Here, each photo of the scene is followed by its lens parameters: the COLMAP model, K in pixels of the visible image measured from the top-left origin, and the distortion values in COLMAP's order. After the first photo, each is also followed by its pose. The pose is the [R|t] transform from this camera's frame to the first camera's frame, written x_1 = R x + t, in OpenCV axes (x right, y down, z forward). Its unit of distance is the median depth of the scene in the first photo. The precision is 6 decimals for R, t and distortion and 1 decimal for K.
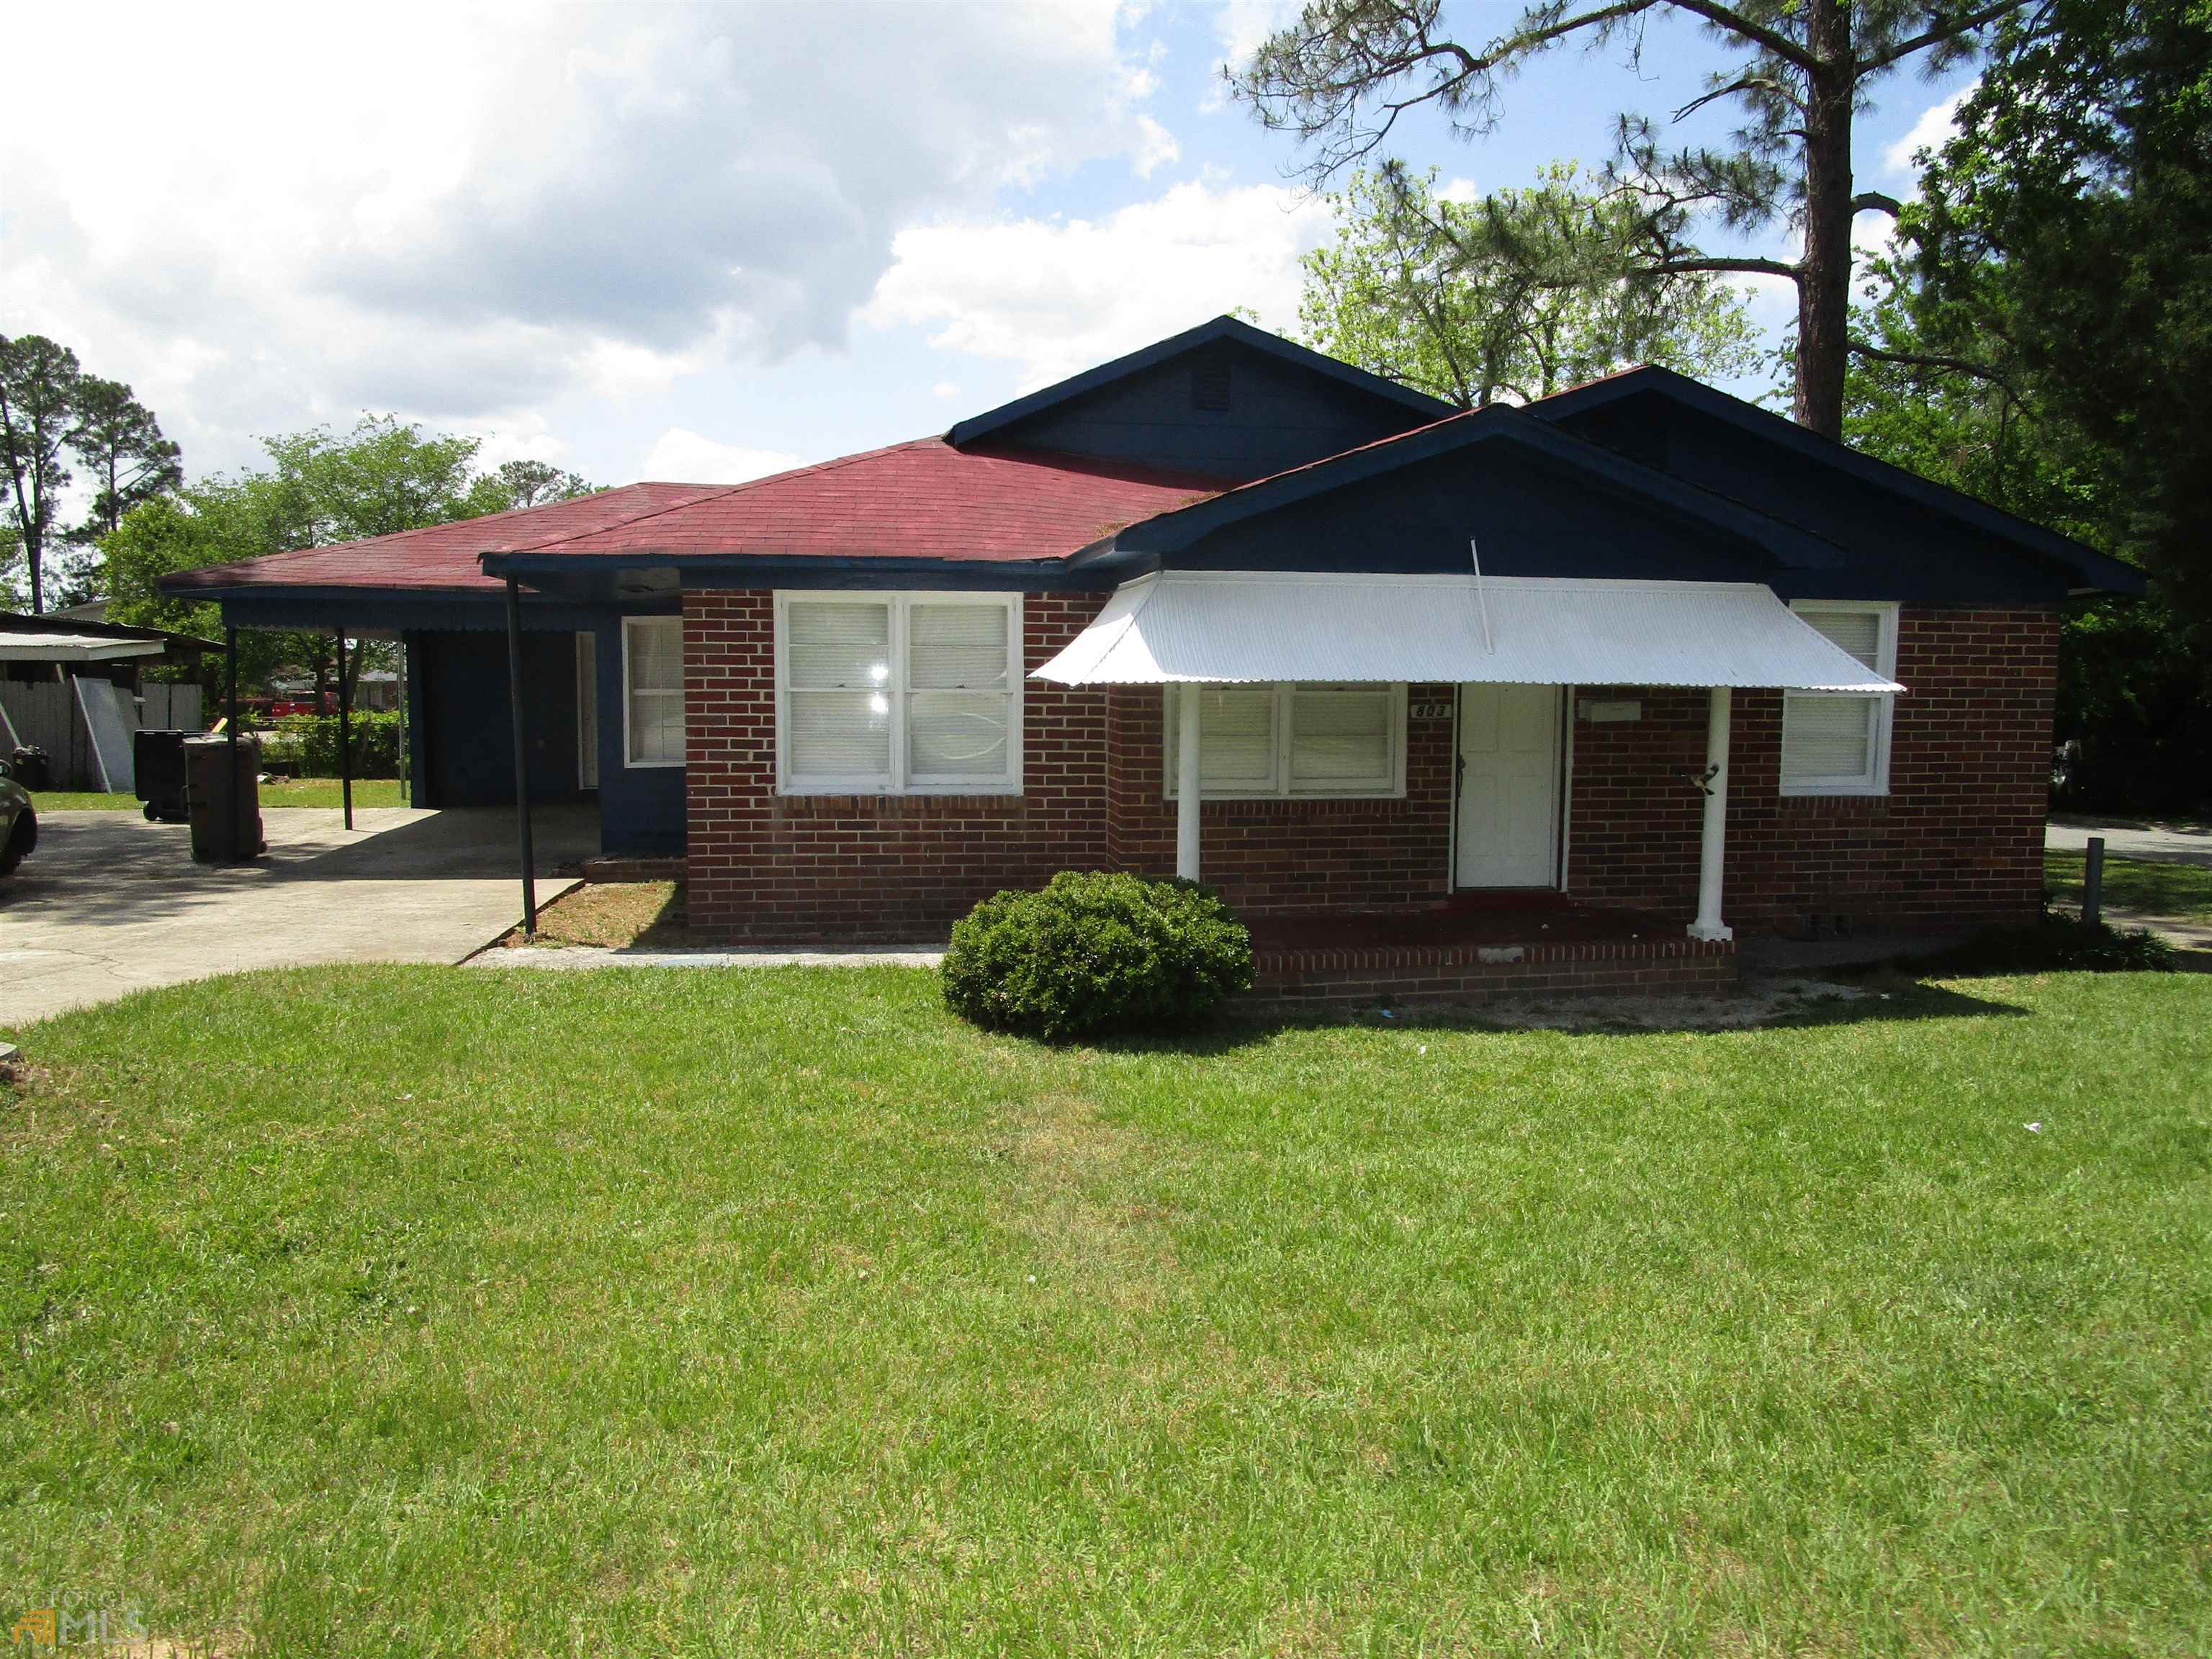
lens RADIAL K [[1578.9, 0, 1106.4], [0, 1578.9, 829.8], [0, 0, 1]] dist [-0.027133, 0.000478]
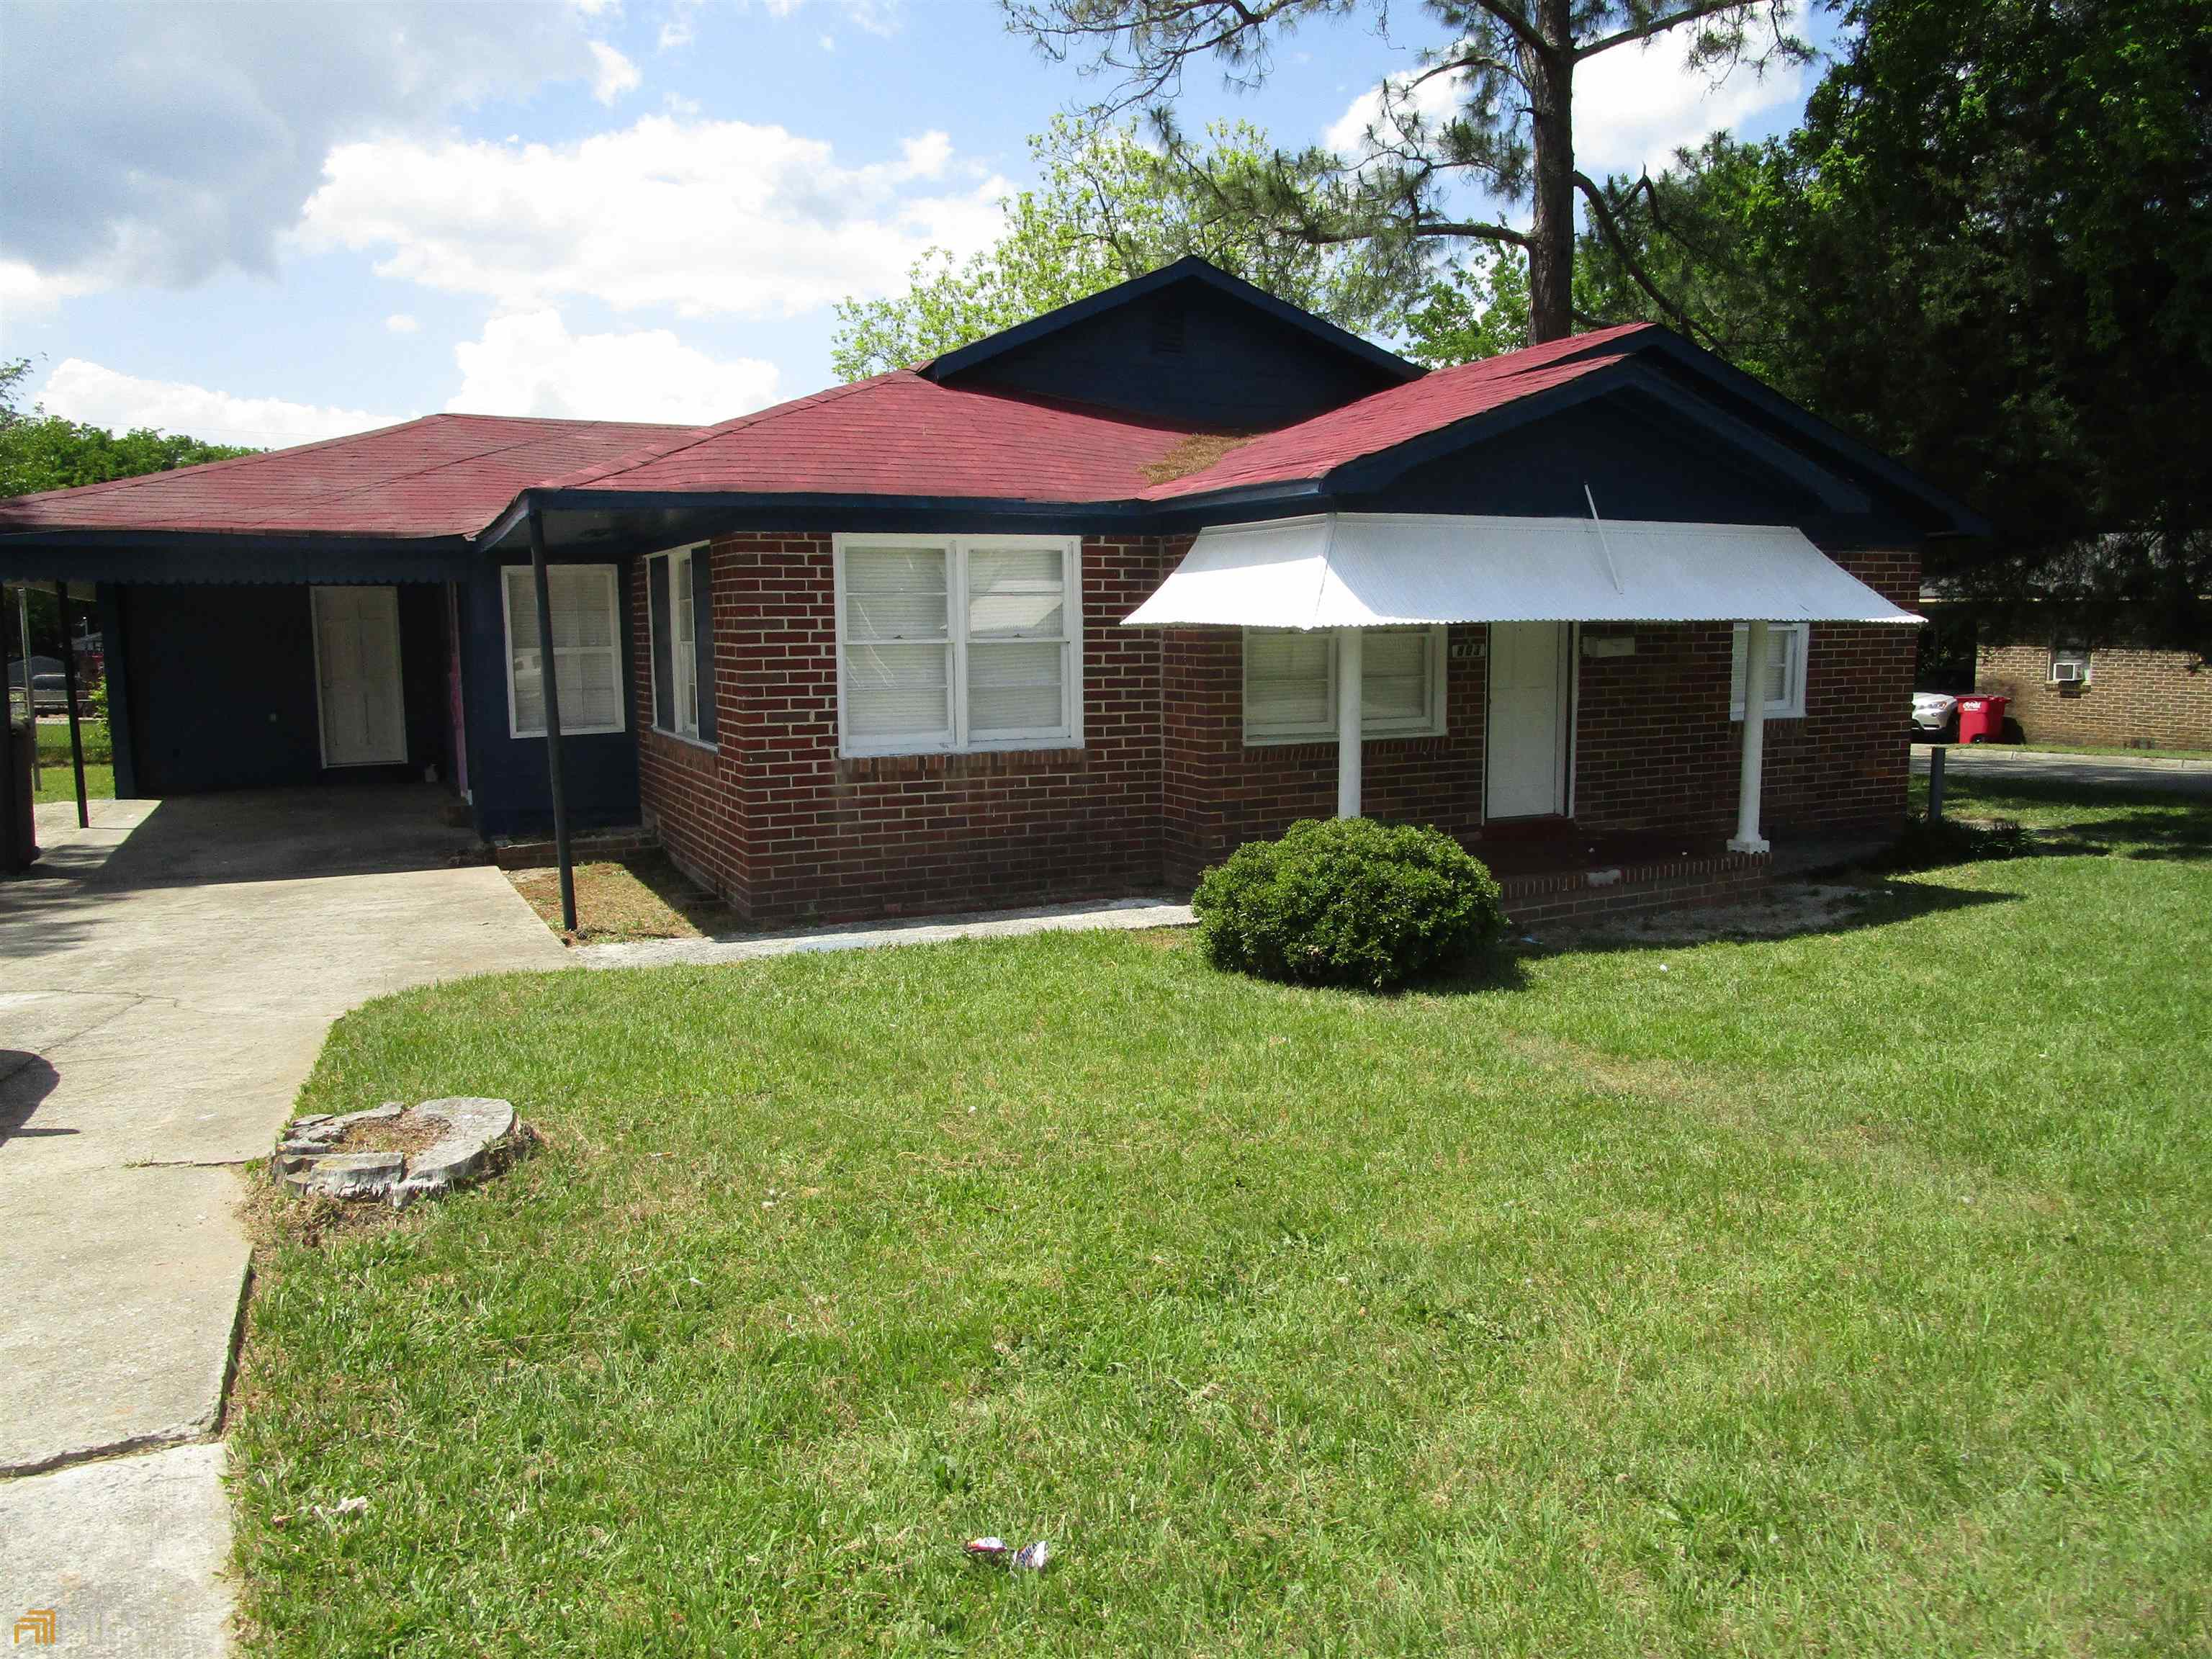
lens RADIAL K [[1578.9, 0, 1106.3], [0, 1578.9, 830.0], [0, 0, 1]] dist [-0.027133, 0.000478]
pose [[0.952004, -0.056186, 0.300884, -0.337669], [0.046751, 0.998165, 0.038474, -0.008290], [-0.302494, -0.022561, 0.952884, 0.078343]]
